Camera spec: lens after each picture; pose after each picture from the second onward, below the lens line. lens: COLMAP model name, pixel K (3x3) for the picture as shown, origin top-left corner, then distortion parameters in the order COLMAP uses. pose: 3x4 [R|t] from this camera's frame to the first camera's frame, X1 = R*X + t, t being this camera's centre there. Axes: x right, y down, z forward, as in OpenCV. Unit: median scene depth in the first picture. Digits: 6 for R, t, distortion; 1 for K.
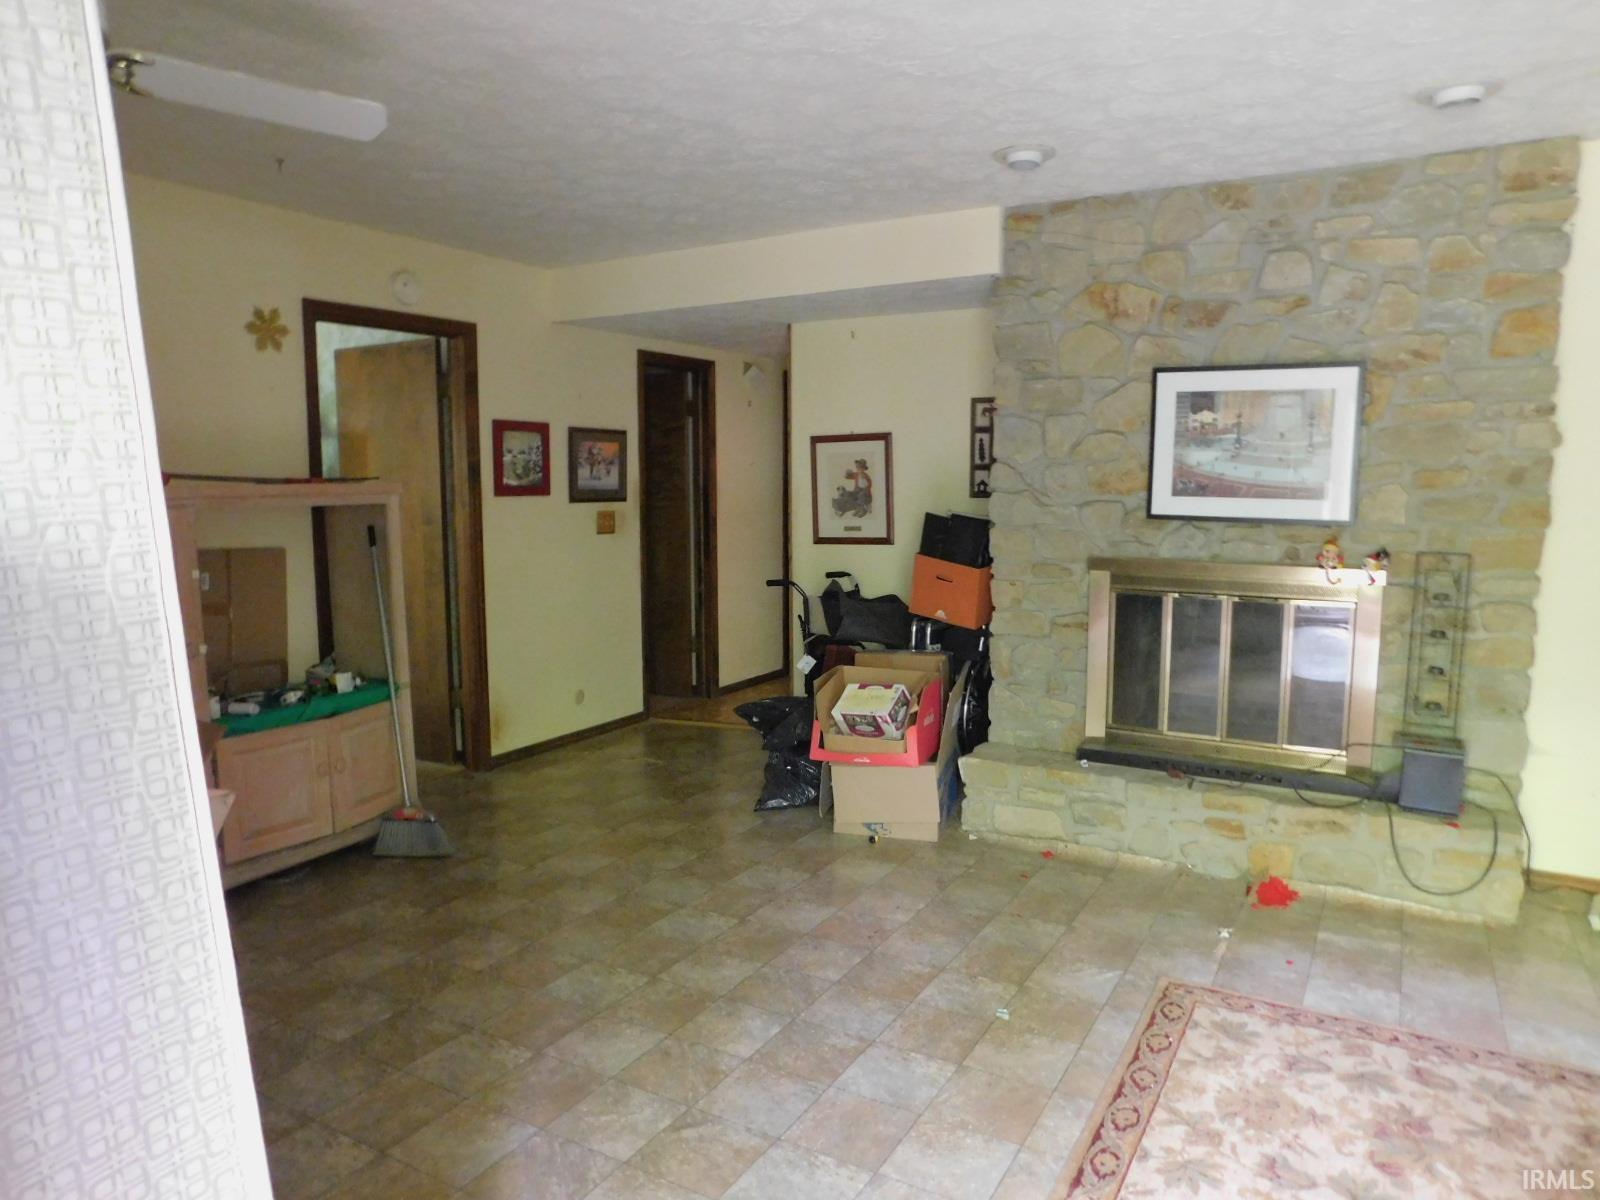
lens RADIAL K [[1070.6, 0, 800.0], [0, 1070.6, 600.0], [0, 0, 1]] dist [-0.077717, 0.061801]
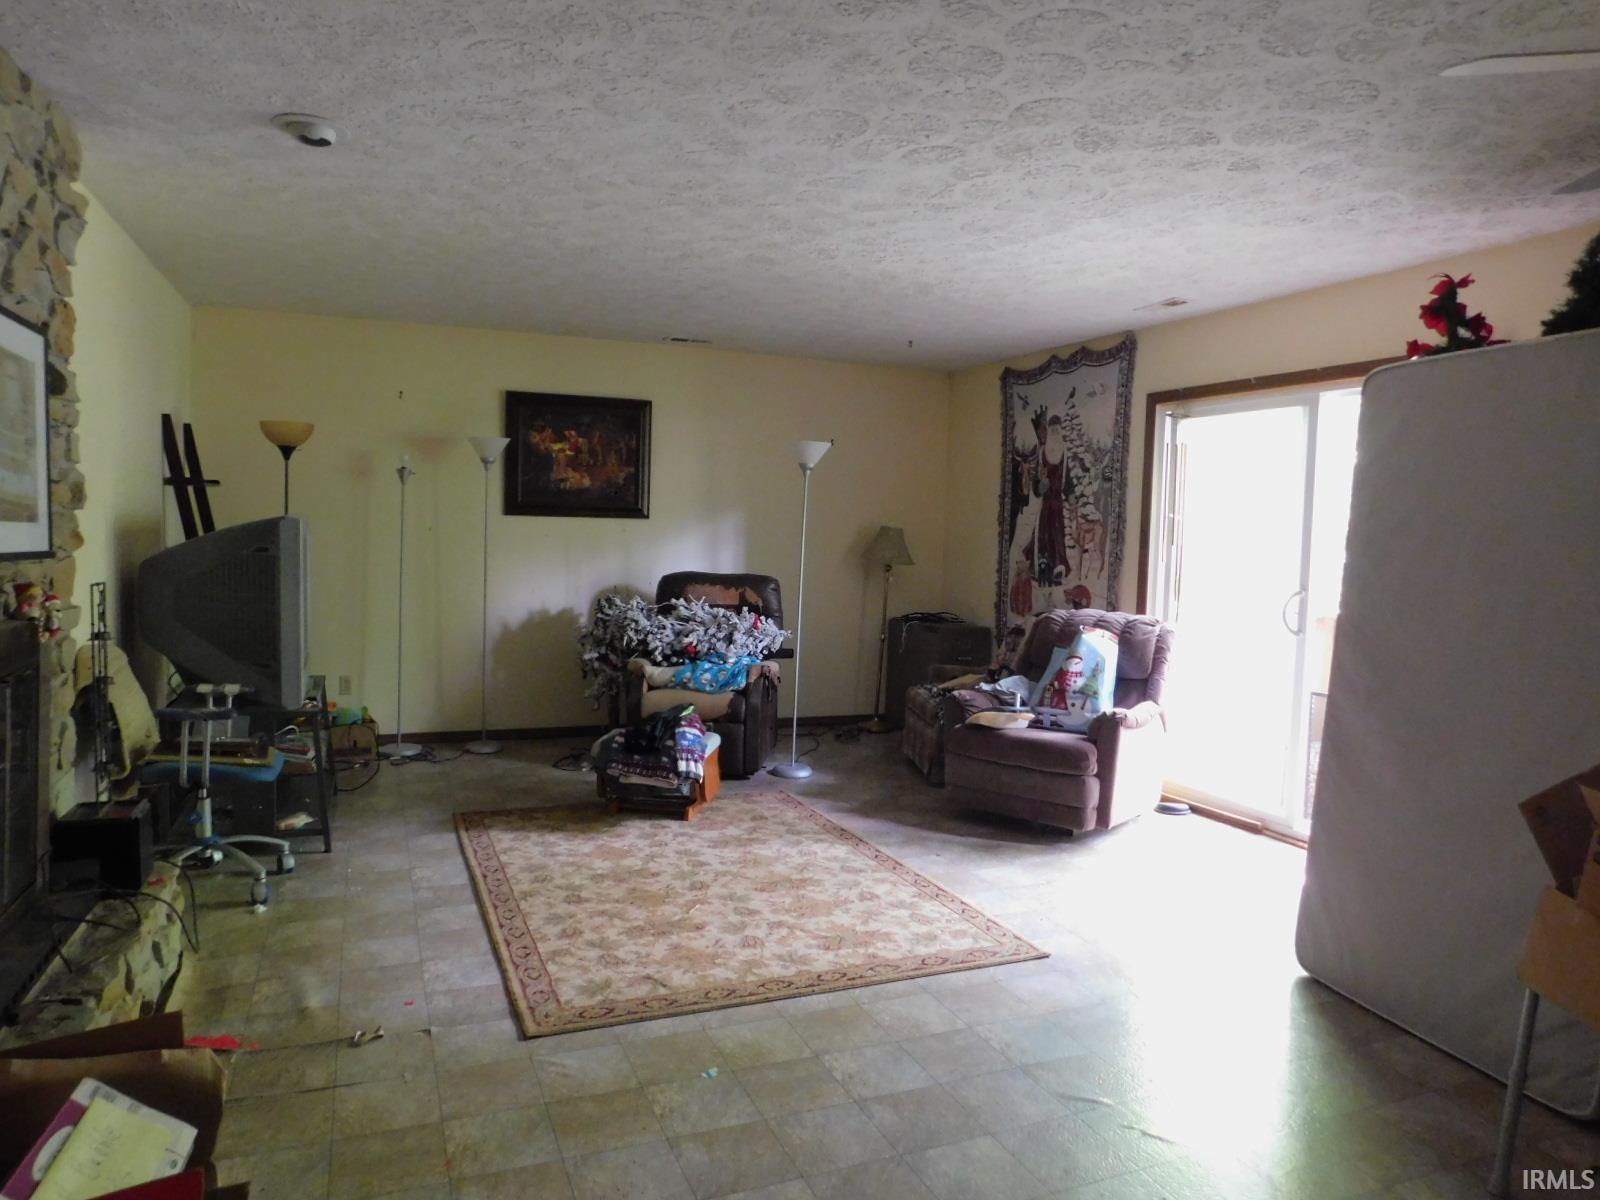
lens RADIAL K [[1070.6, 0, 800.0], [0, 1070.6, 600.0], [0, 0, 1]] dist [-0.077717, 0.061801]
pose [[-0.802792, -0.058109, 0.593420, -0.455057], [0.041381, 0.987411, 0.152669, -0.185602], [-0.594821, 0.147118, -0.790281, 1.829491]]
